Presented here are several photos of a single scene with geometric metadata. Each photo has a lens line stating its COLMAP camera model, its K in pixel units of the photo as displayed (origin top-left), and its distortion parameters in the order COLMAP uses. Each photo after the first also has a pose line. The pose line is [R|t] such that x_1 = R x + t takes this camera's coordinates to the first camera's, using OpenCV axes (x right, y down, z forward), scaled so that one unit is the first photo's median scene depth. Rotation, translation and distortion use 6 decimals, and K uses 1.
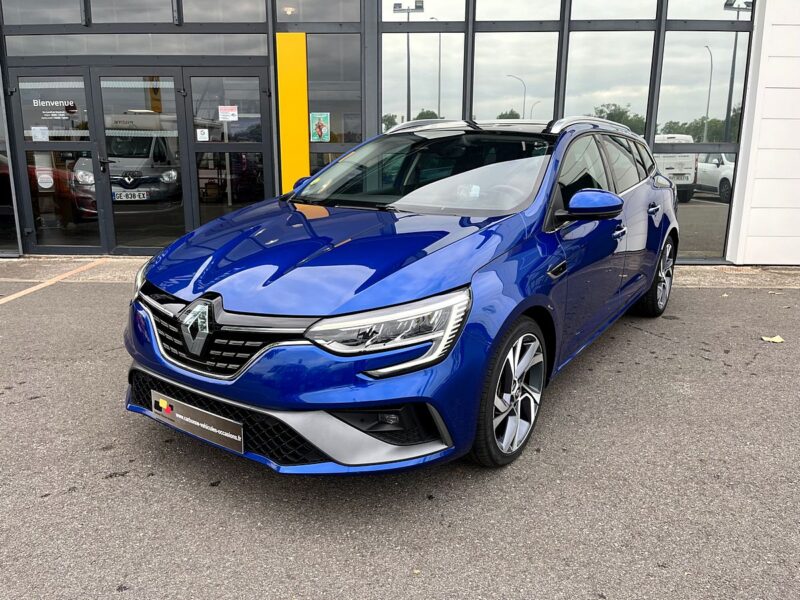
lens RADIAL K [[610.1, 0, 389.3], [0, 610.1, 297.2], [0, 0, 1]] dist [0.068860, -0.107318]
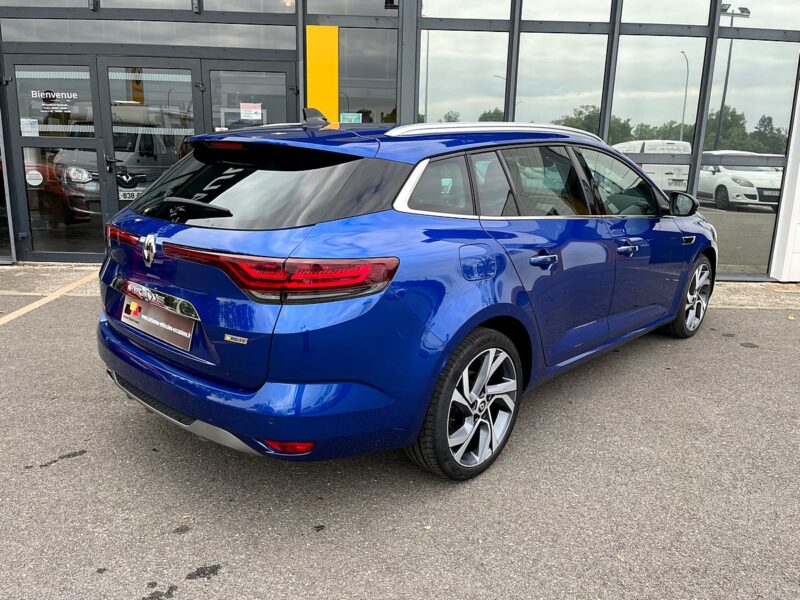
lens RADIAL K [[610.1, 0, 400.3], [0, 610.1, 295.4], [0, 0, 1]] dist [0.068860, -0.107318]
pose [[0.998263, 0.009010, 0.058218, -0.092523], [-0.009180, 0.999954, 0.002650, -0.029410], [-0.058191, -0.003180, 0.998300, 0.071740]]
